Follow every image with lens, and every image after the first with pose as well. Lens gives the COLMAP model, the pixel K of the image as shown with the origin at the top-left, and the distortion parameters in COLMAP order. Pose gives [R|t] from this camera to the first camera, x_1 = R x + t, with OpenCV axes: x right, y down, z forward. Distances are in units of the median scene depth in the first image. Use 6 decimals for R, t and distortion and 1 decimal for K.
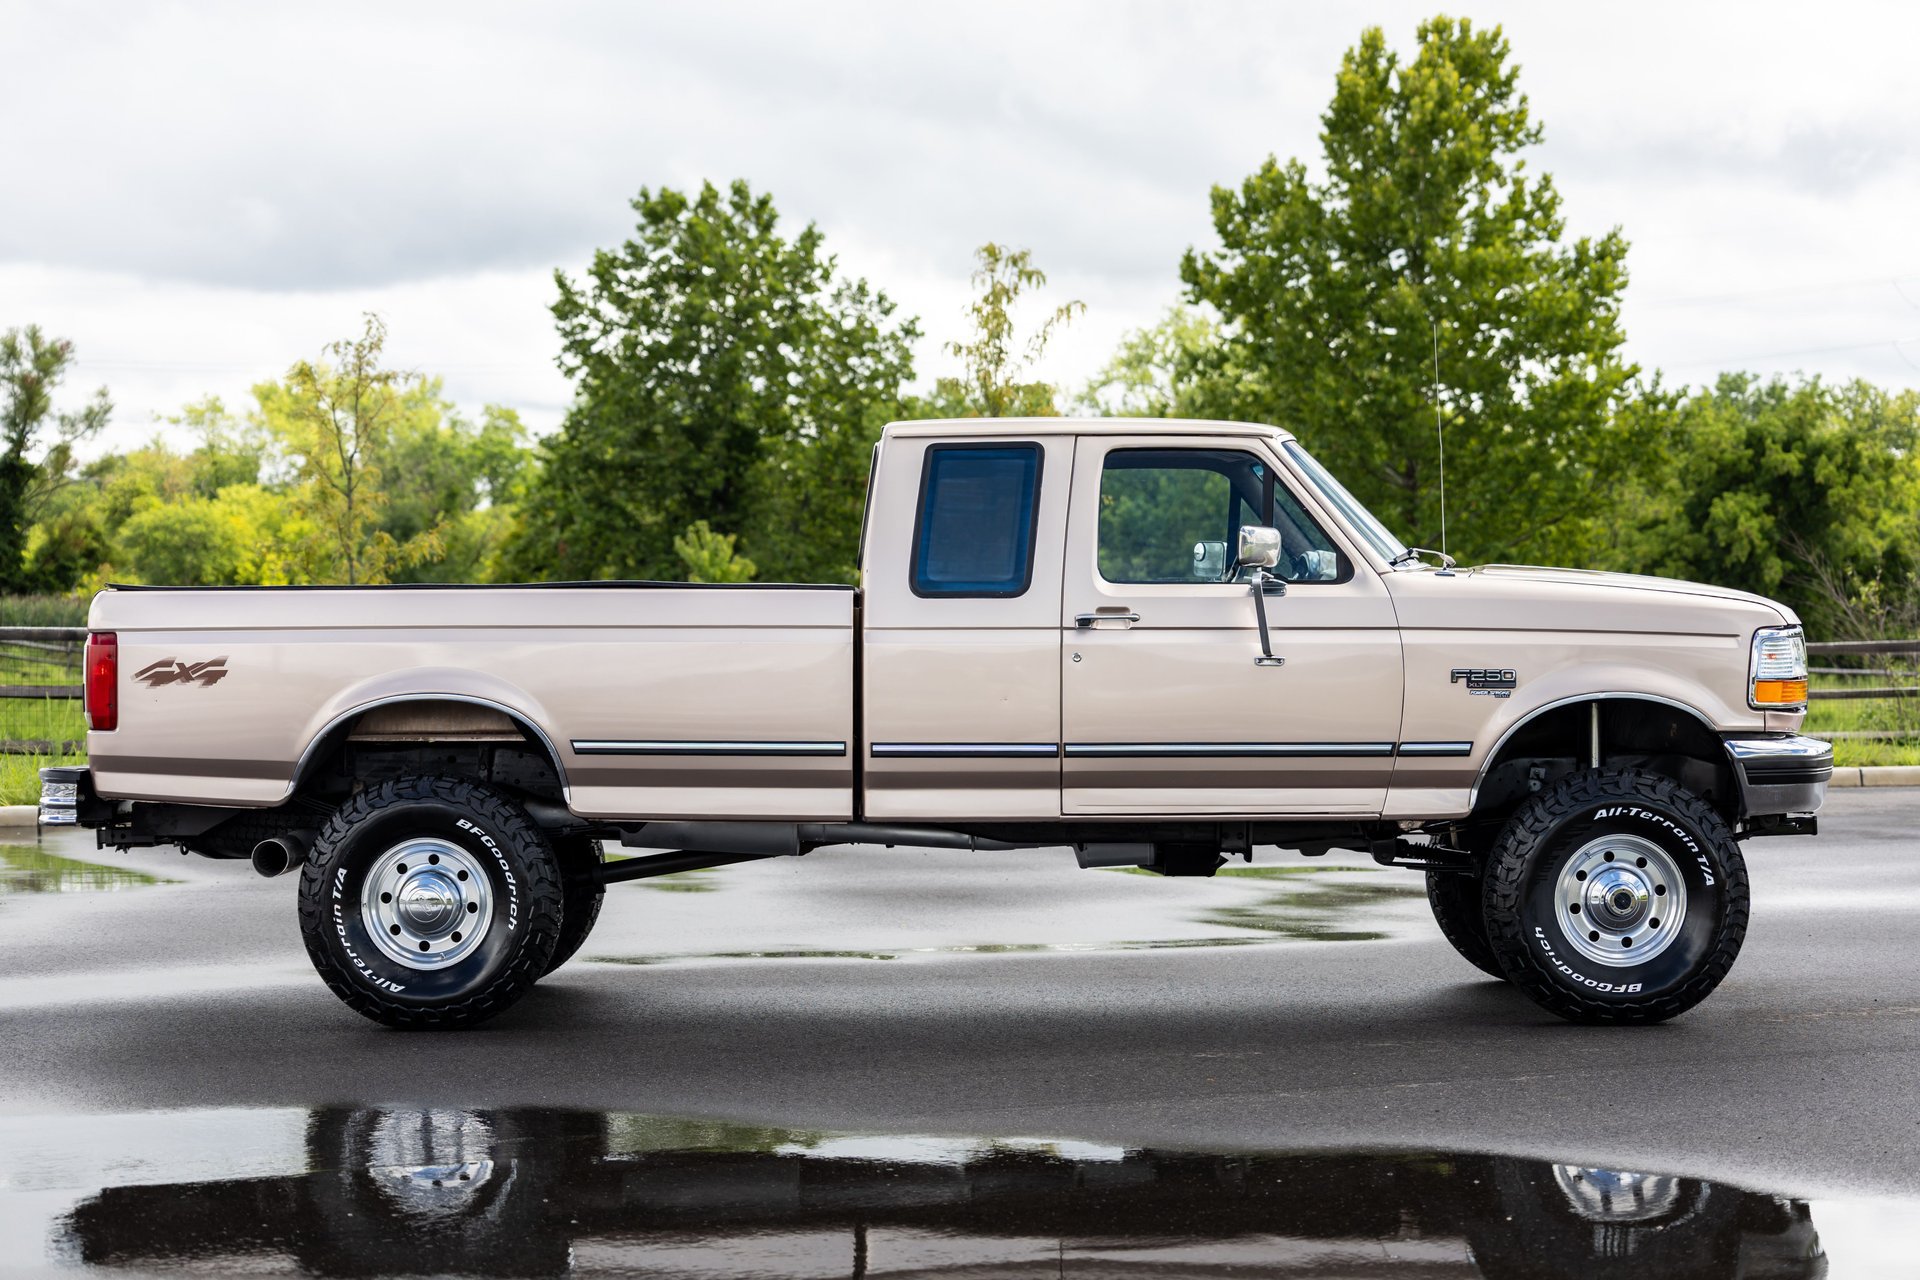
lens RADIAL K [[4756.9, 0, 844.6], [0, 4756.9, 793.1], [0, 0, 1]] dist [-0.198741, 0.463792]
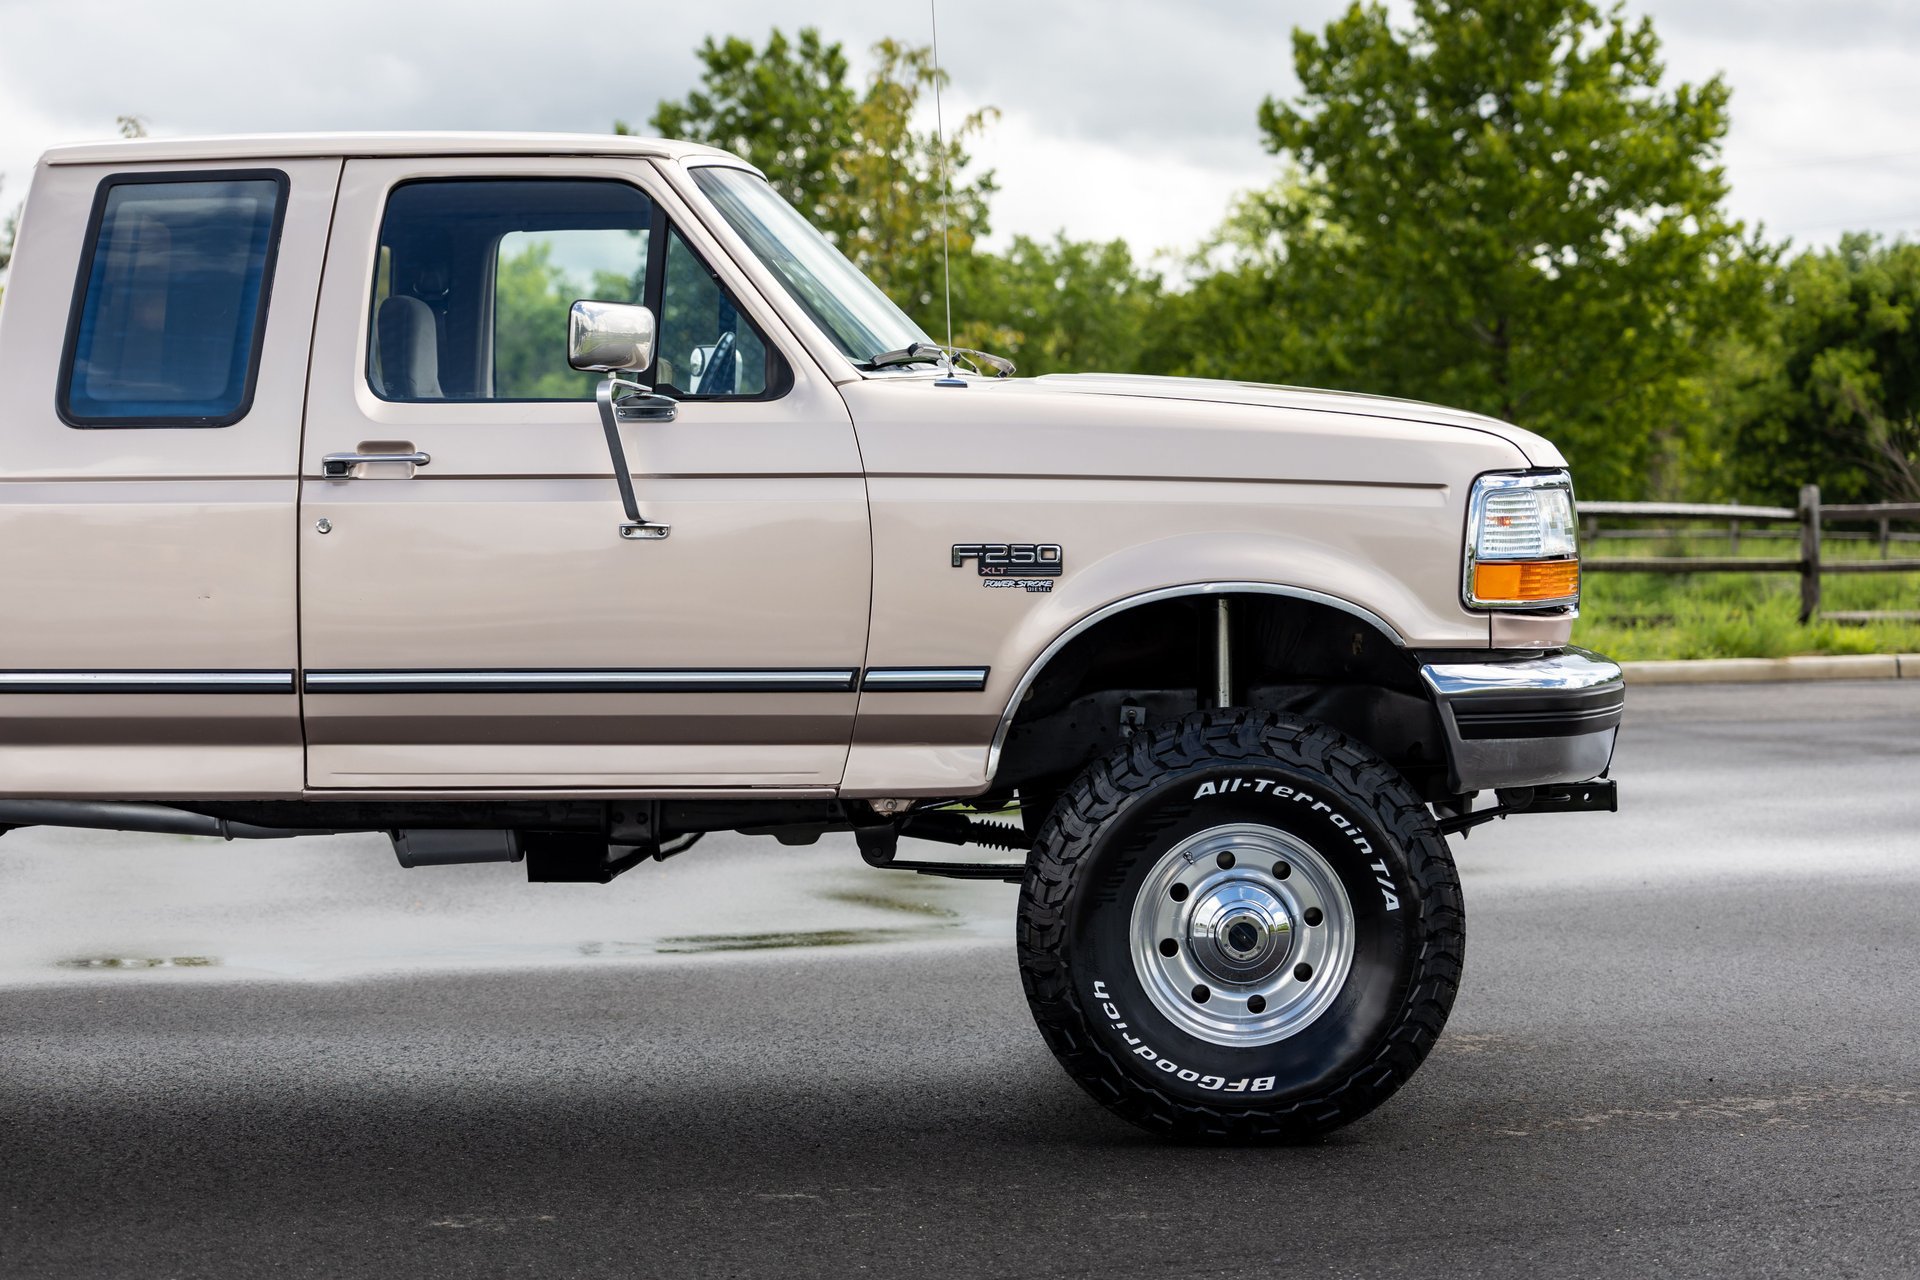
lens RADIAL K [[4756.9, 0, 844.6], [0, 4756.9, 793.1], [0, 0, 1]] dist [-0.198741, 0.463792]
pose [[0.999621, -0.000028, -0.027523, 0.117374], [0.000801, 0.999606, 0.028057, -0.010538], [0.027511, -0.028068, 0.999227, 0.365105]]
